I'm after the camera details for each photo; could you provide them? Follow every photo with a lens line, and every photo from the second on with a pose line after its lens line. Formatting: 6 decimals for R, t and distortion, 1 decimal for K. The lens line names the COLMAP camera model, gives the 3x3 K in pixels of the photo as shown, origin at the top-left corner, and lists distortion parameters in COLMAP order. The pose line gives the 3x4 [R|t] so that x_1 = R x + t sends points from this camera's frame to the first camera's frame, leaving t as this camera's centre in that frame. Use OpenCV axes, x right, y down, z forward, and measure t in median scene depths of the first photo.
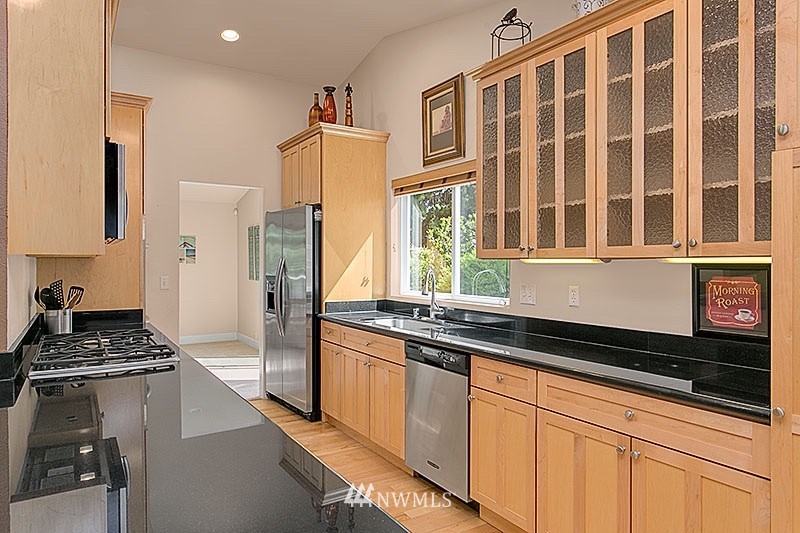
lens RADIAL K [[514.0, 0, 400.0], [0, 514.0, 266.2], [0, 0, 1]] dist [0.035864, 0.000377]
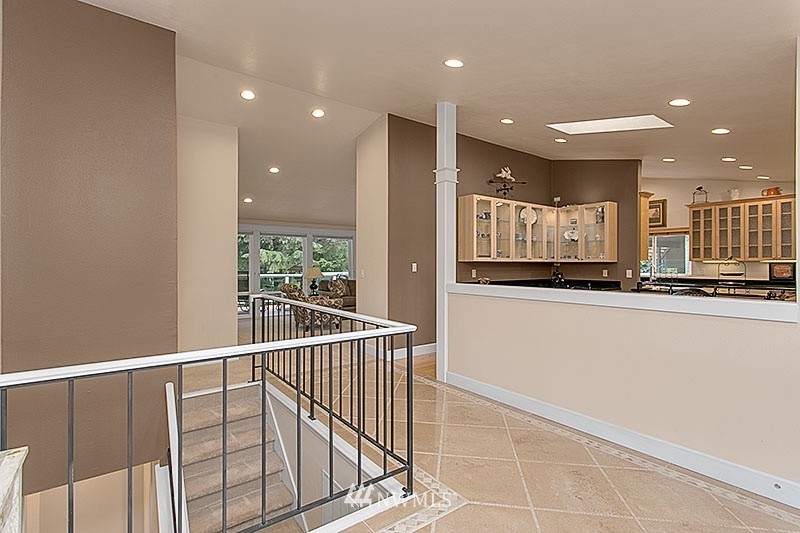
lens RADIAL K [[377.3, 0, 398.8], [0, 377.3, 261.4], [0, 0, 1]] dist [-0.008077, -0.000198]
pose [[0.997341, 0.001369, 0.072866, -2.491068], [-0.000490, 0.999927, -0.012073, 0.025626], [-0.072877, 0.012005, 0.997269, -1.661261]]
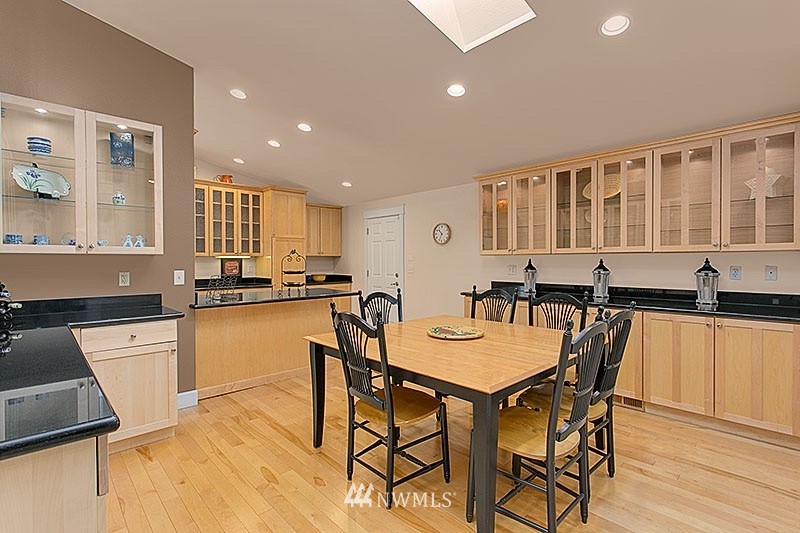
lens RADIAL K [[377.3, 0, 399.1], [0, 377.3, 263.5], [0, 0, 1]] dist [-0.008077, -0.000198]
pose [[-0.189176, -0.006193, 0.981924, -2.200198], [0.013743, 0.999865, 0.008954, 0.027036], [-0.981847, 0.015189, -0.189065, 0.303668]]
